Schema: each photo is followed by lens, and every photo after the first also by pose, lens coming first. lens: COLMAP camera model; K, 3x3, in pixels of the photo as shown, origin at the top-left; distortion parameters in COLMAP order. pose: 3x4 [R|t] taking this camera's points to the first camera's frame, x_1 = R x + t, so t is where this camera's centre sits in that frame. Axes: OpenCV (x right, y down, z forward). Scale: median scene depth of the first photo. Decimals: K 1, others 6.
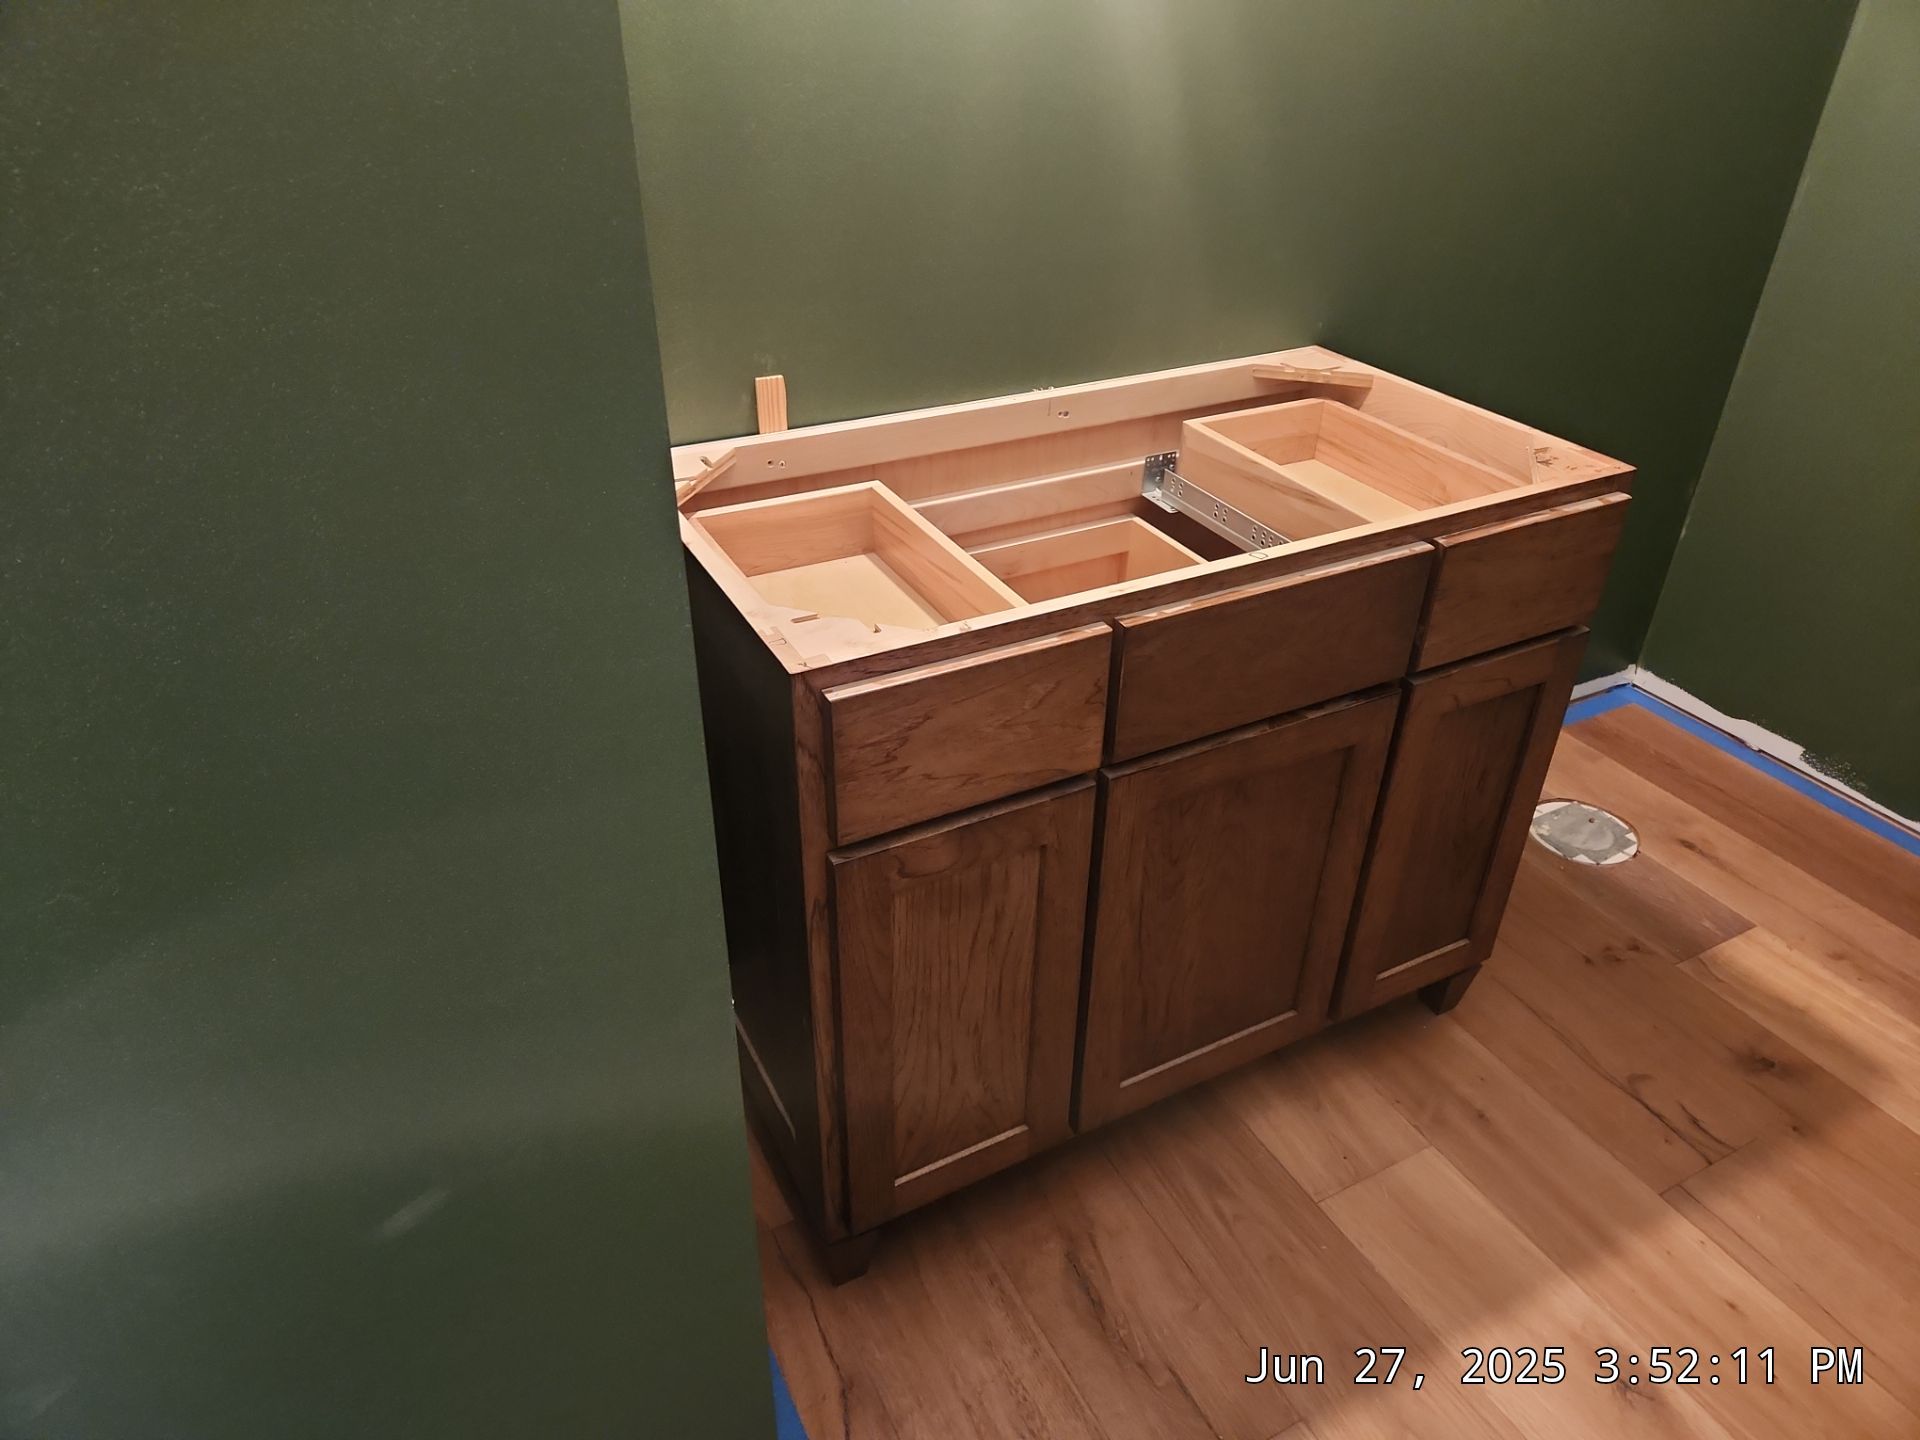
lens RADIAL K [[1290.6, 0, 962.8], [0, 1290.6, 716.0], [0, 0, 1]] dist [0.070201, -0.051788]
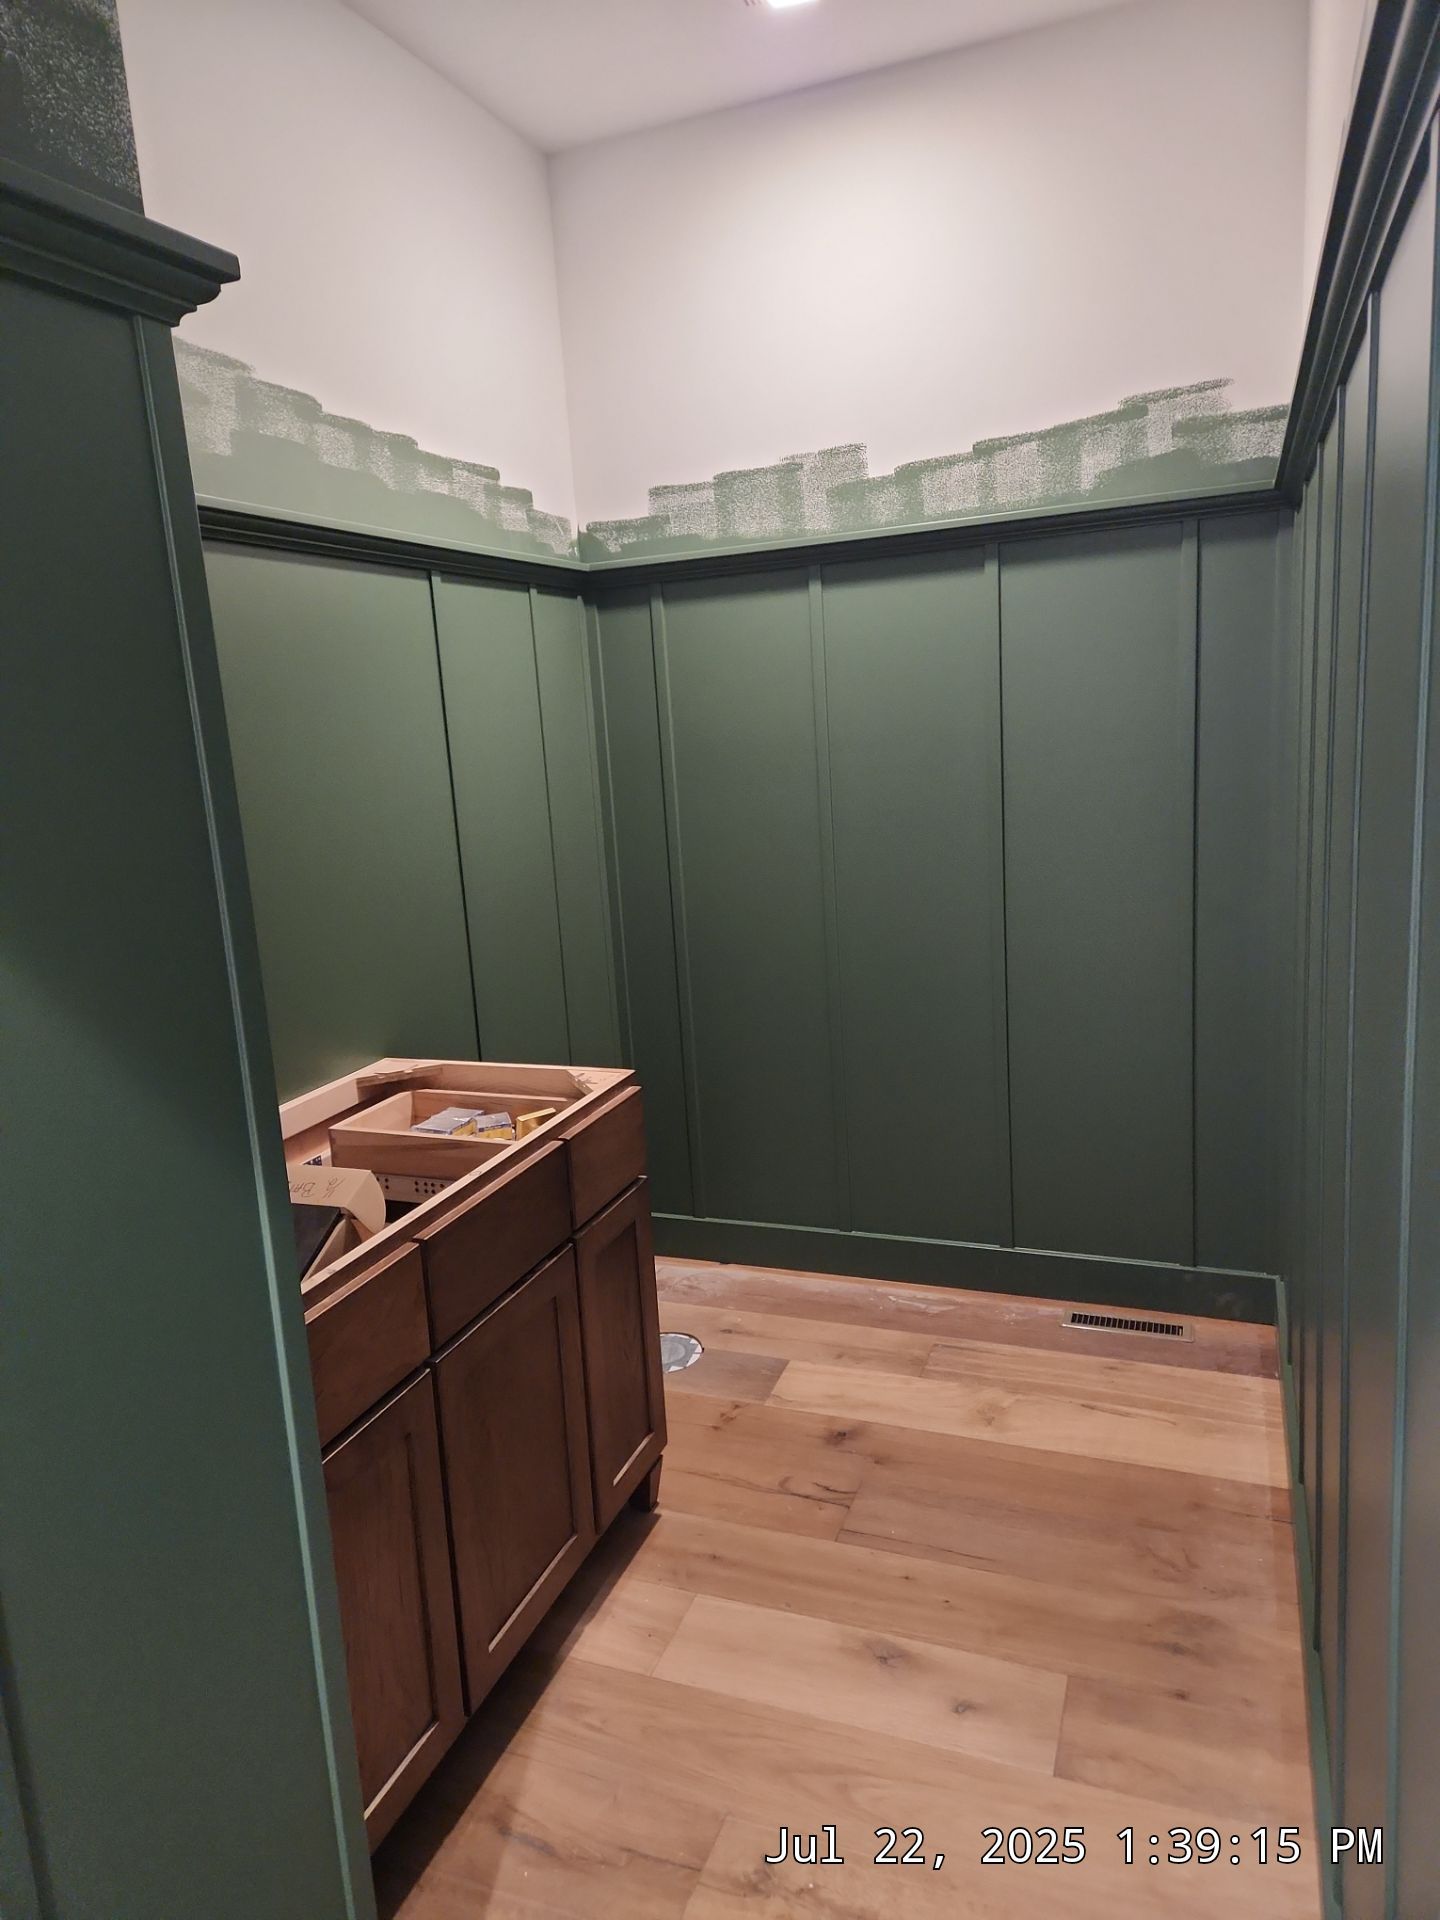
lens RADIAL K [[1290.6, 0, 712.2], [0, 1290.6, 957.9], [0, 0, 1]] dist [0.070201, -0.051788]
pose [[0.755221, -0.183026, 0.629399, -0.327900], [0.407228, 0.883439, -0.231736, 0.079621], [-0.513622, 0.431321, 0.741724, -0.234824]]
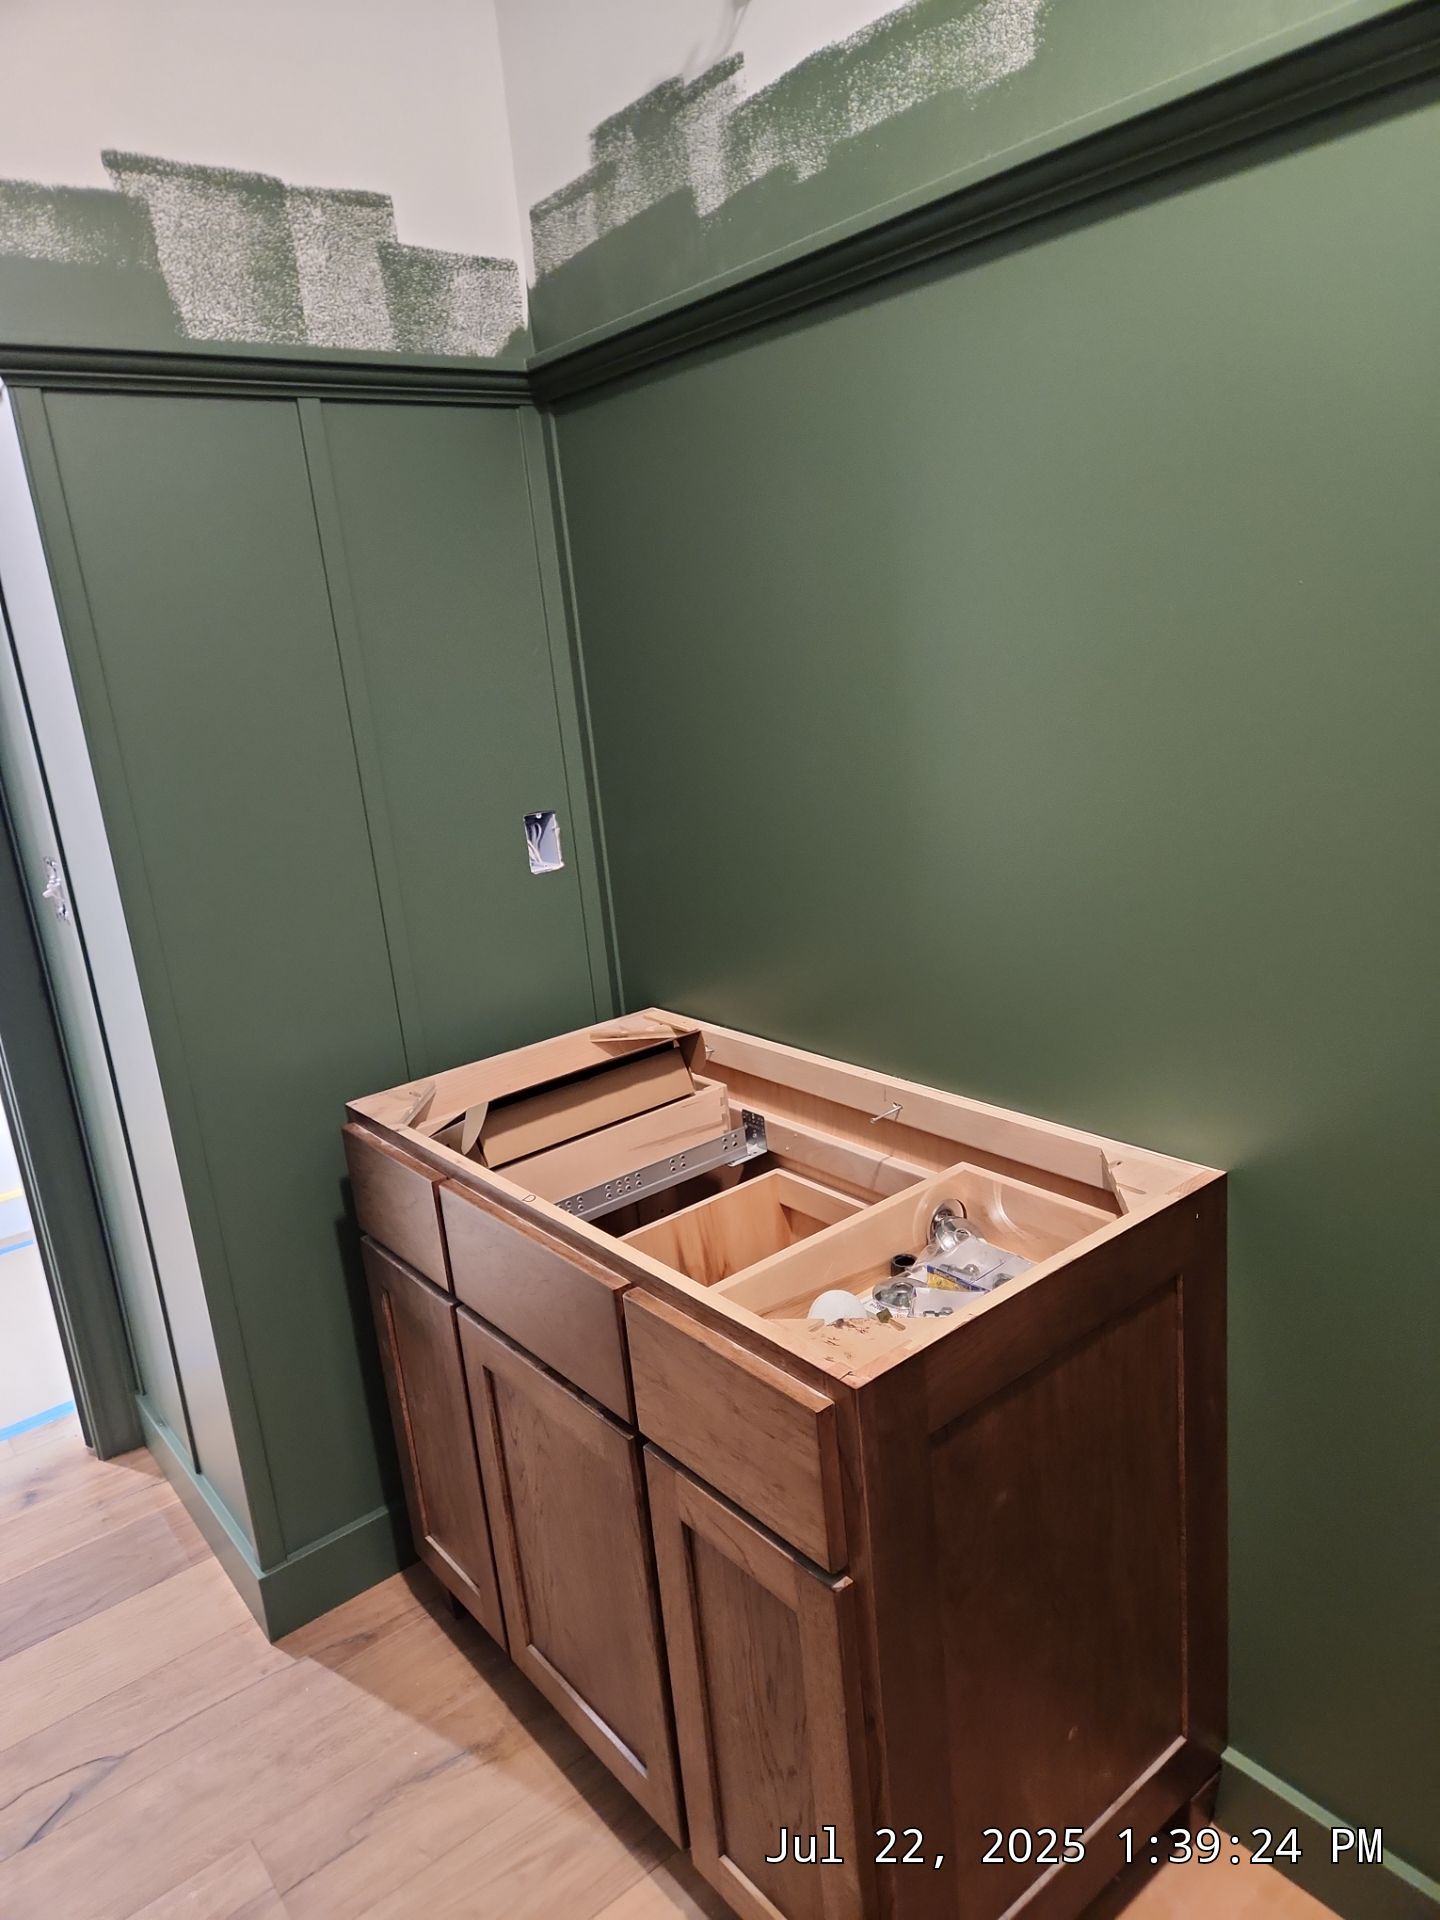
lens RADIAL K [[1290.6, 0, 715.6], [0, 1290.6, 960.4], [0, 0, 1]] dist [0.070201, -0.051788]
pose [[0.181146, 0.222923, -0.957858, 0.974501], [-0.434750, 0.891787, 0.125328, -0.393647], [0.882144, 0.393726, 0.258460, 0.570352]]
